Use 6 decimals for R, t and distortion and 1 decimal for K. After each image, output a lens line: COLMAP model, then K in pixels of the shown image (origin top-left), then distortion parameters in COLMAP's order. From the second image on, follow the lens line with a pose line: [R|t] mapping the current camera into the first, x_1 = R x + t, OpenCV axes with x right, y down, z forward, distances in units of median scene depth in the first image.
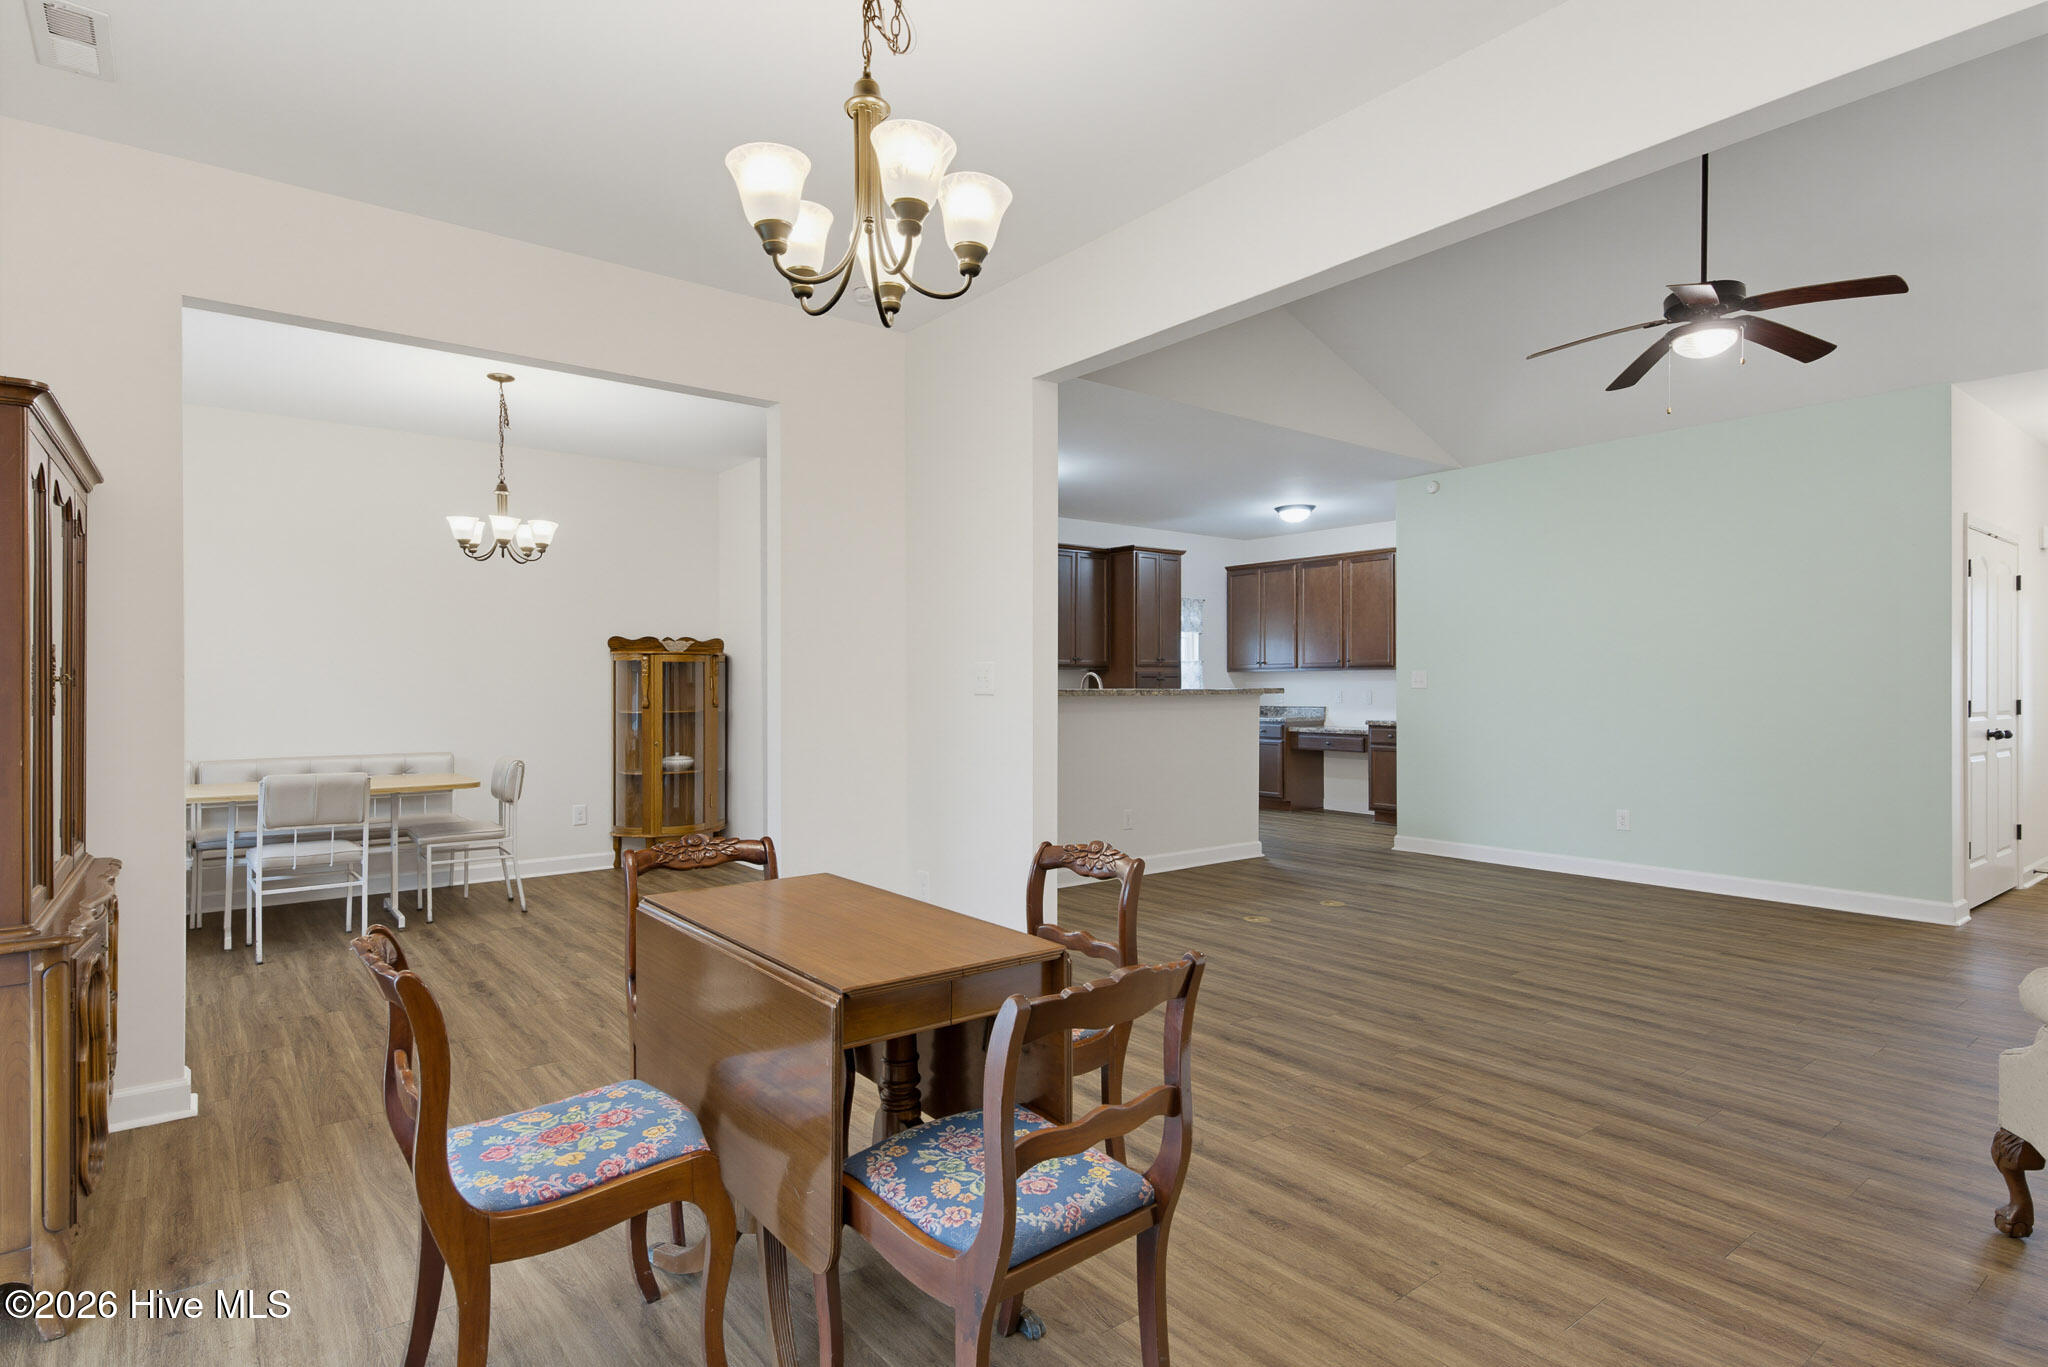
lens RADIAL K [[1059.9, 0, 1032.8], [0, 1059.9, 687.9], [0, 0, 1]] dist [0.036585, -0.011412]
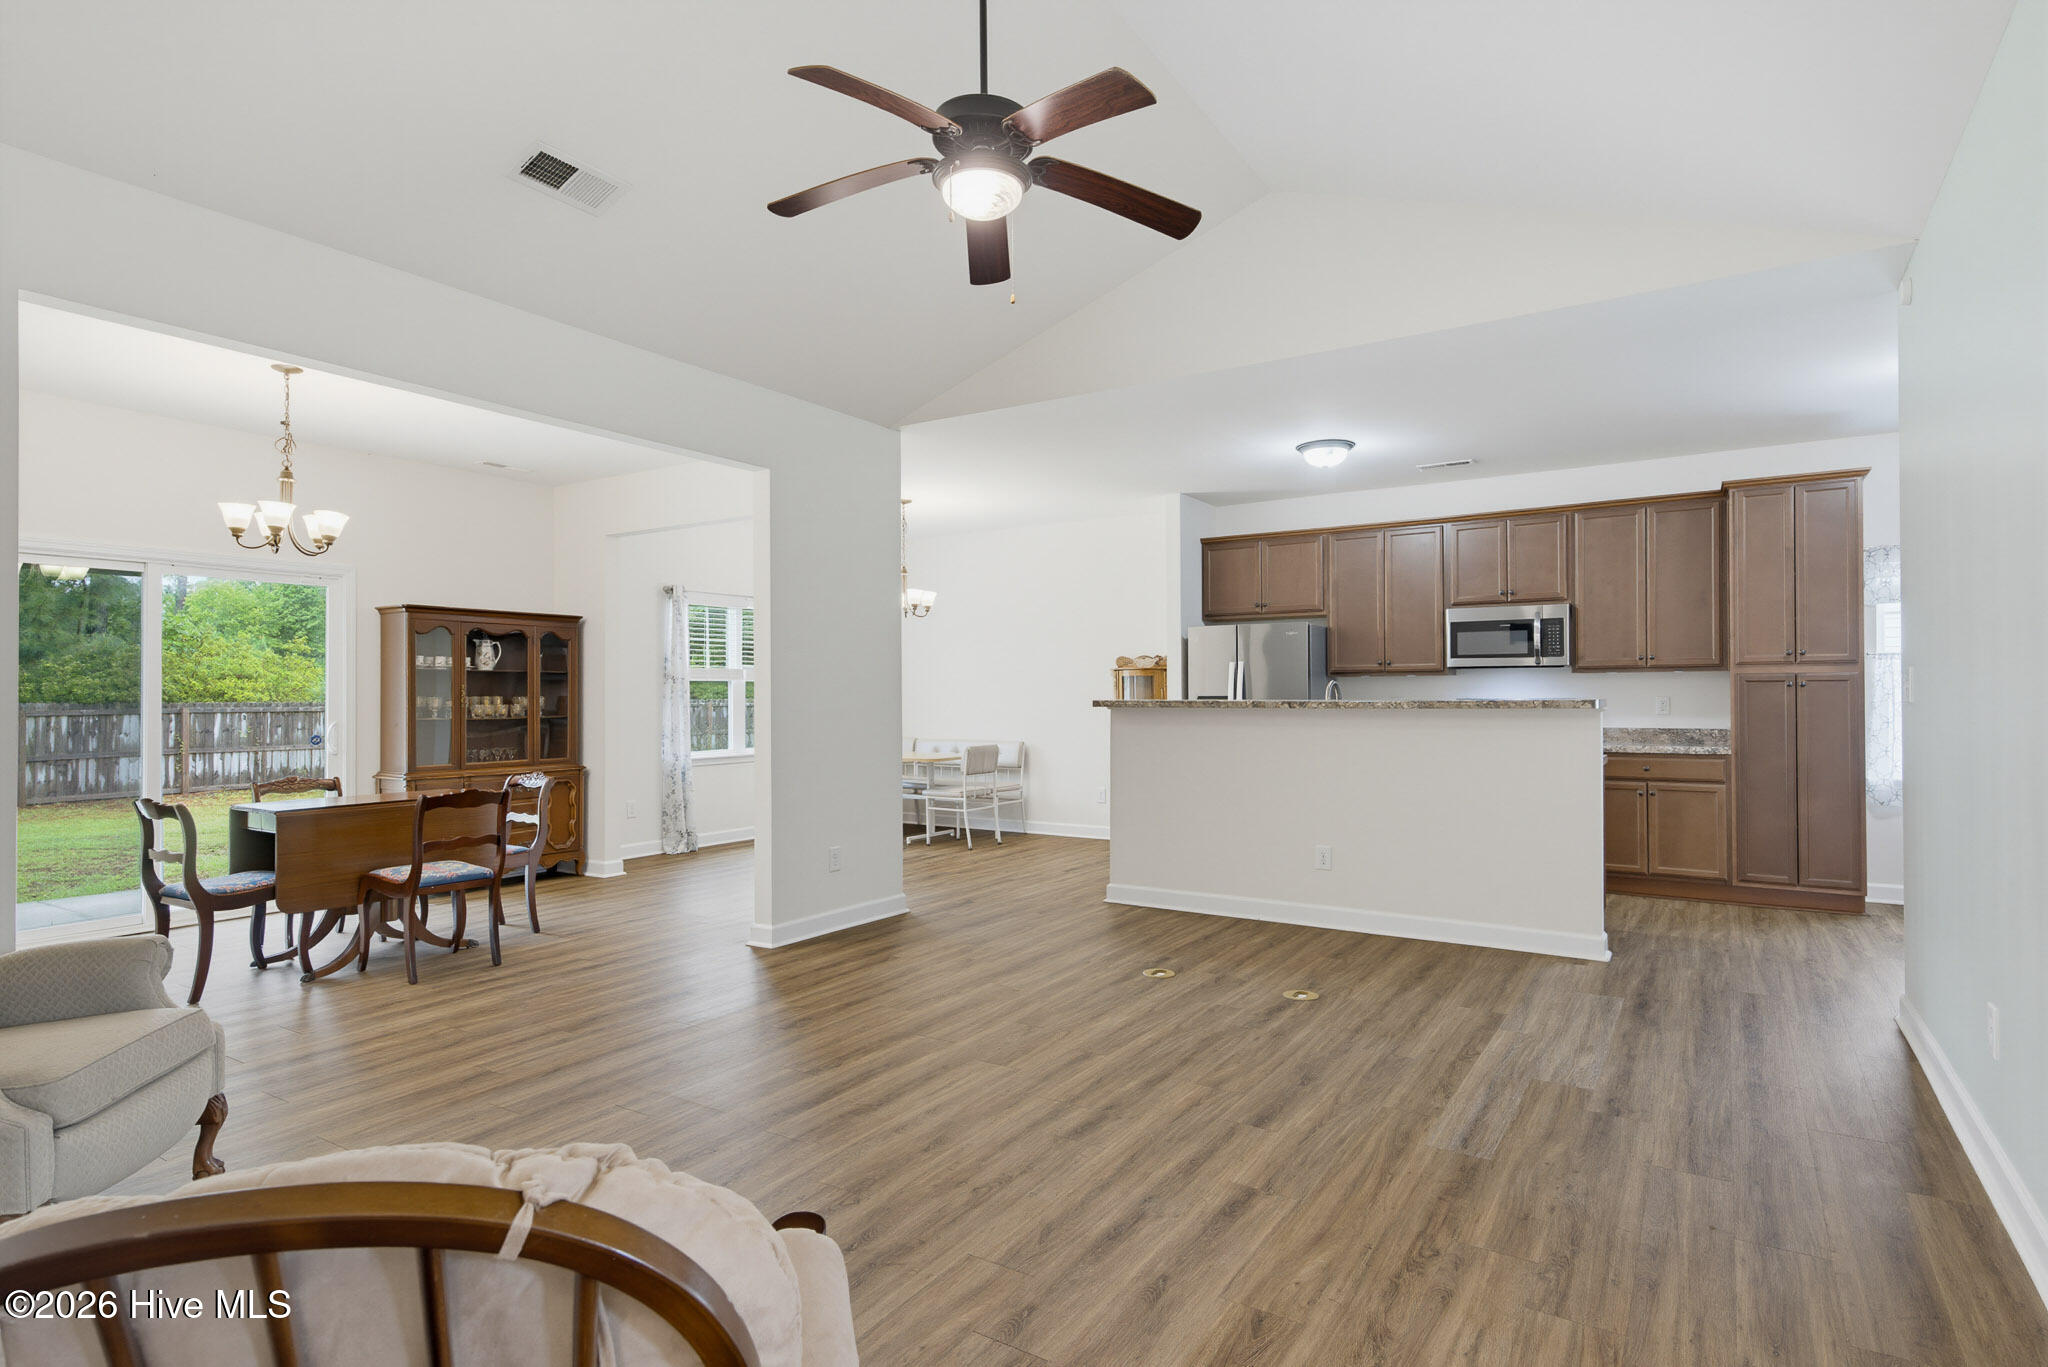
lens RADIAL K [[1059.9, 0, 1030.3], [0, 1059.9, 686.9], [0, 0, 1]] dist [0.036585, -0.011412]
pose [[0.322660, -0.005888, -0.946496, 0.841836], [-0.001078, 0.999978, -0.006588, -0.003795], [0.946514, 0.003146, 0.322647, 0.539016]]
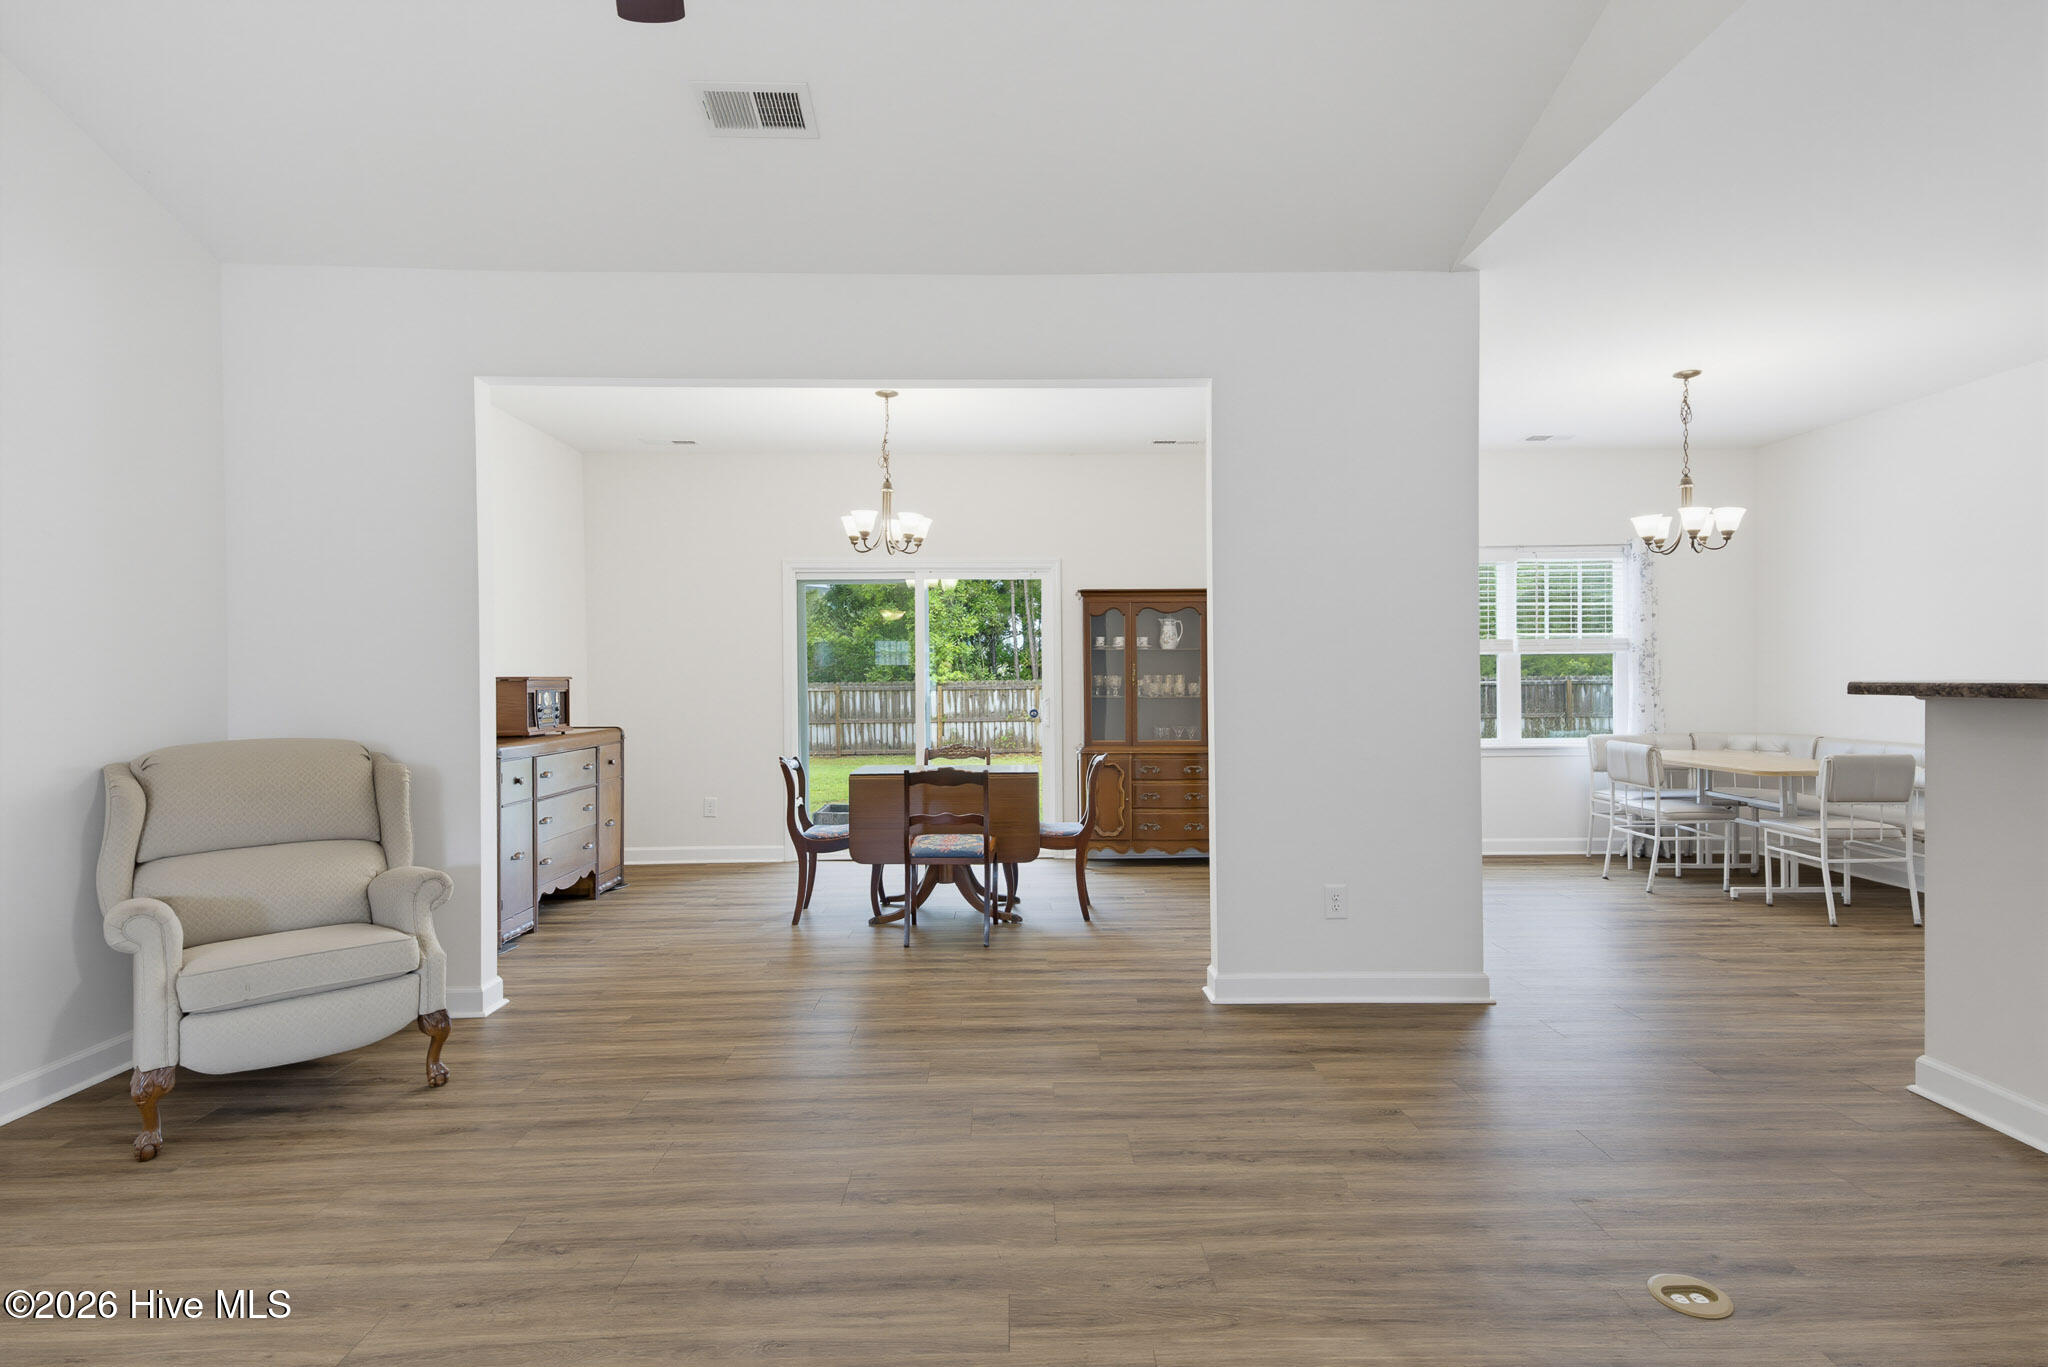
lens RADIAL K [[1025.3, 0, 1033.7], [0, 1025.3, 685.8], [0, 0, 1]] dist [0.039974, -0.010938]
pose [[-0.604850, 0.015092, -0.796196, 0.555342], [0.005717, 0.999877, 0.014609, -0.005459], [0.796319, 0.004284, -0.604862, 0.891507]]
